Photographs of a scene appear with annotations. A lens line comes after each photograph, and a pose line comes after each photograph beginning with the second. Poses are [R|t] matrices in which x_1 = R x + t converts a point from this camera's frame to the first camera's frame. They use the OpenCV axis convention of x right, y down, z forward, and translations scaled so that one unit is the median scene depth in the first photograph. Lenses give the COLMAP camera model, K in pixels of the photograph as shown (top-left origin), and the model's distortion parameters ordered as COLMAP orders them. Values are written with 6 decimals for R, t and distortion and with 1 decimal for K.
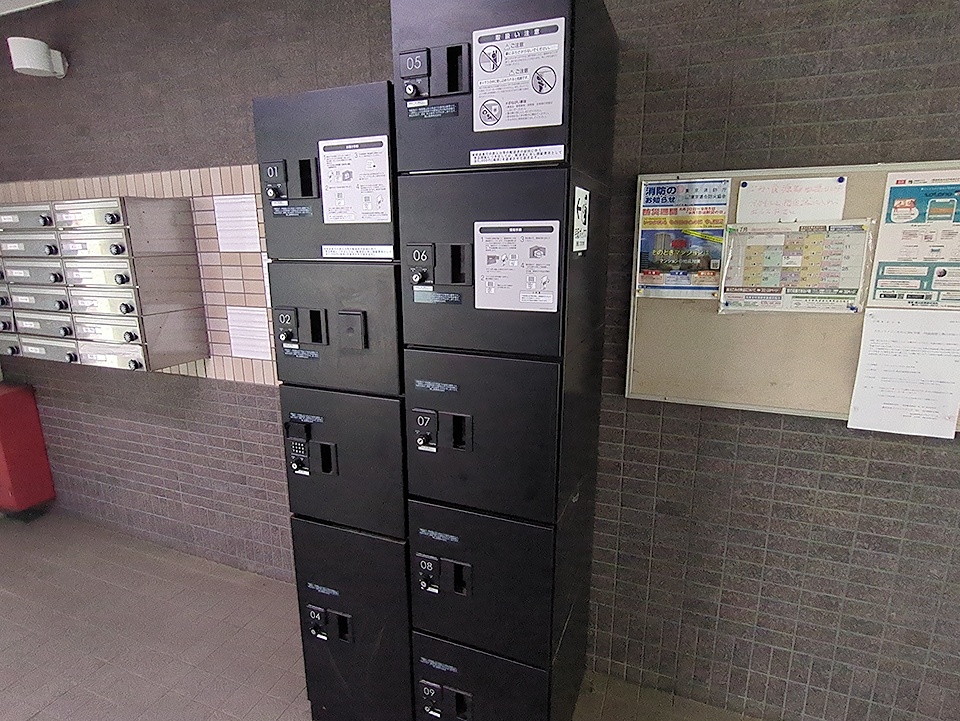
lens RADIAL K [[531.1, 0, 479.8], [0, 531.1, 358.9], [0, 0, 1]] dist [-0.005119, -0.001782]
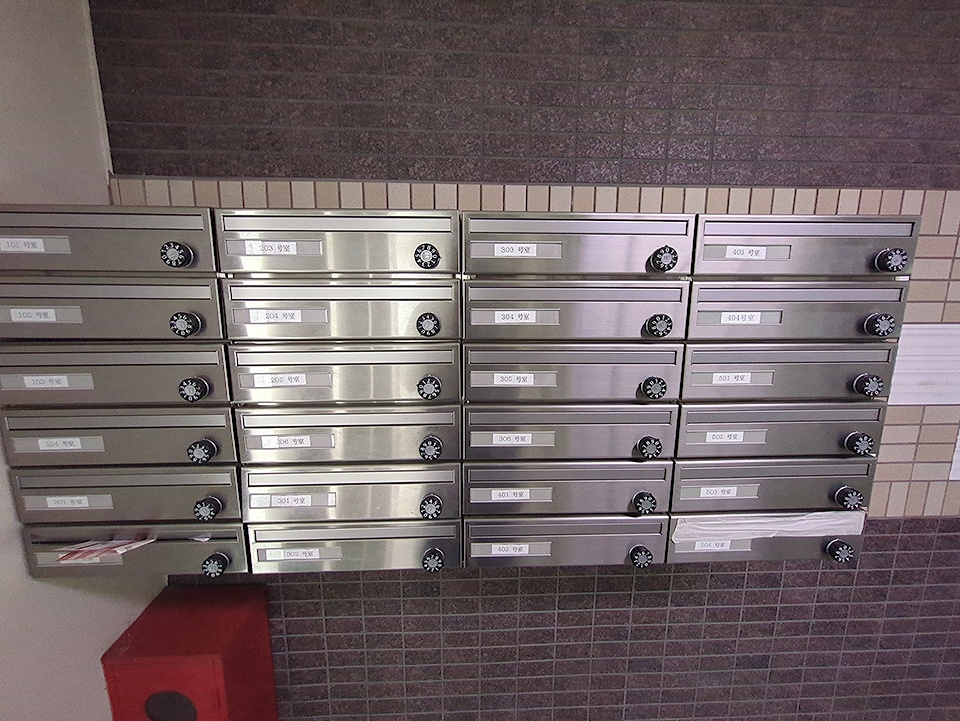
lens RADIAL K [[484.0, 0, 480.2], [0, 484.0, 368.5], [0, 0, 1]] dist [0.006812, 0.000629]
pose [[0.909799, -0.074306, 0.408343, -1.213956], [0.081487, 0.996674, -0.000189, -0.201546], [-0.406971, 0.033447, 0.912828, 0.711842]]
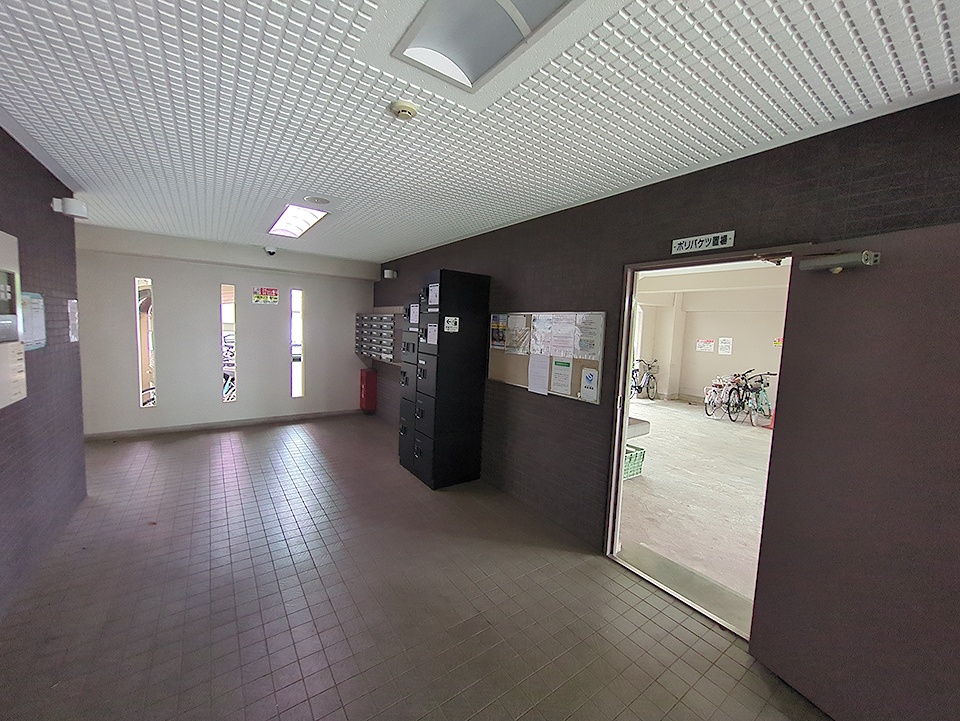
lens RADIAL K [[382.7, 0, 481.1], [0, 382.7, 358.8], [0, 0, 1]] dist [-0.005809, 0.002621]
pose [[0.840764, 0.089604, -0.533935, 1.257859], [-0.172063, 0.979302, -0.106596, 0.177465], [0.513332, 0.181492, 0.838779, -0.846542]]
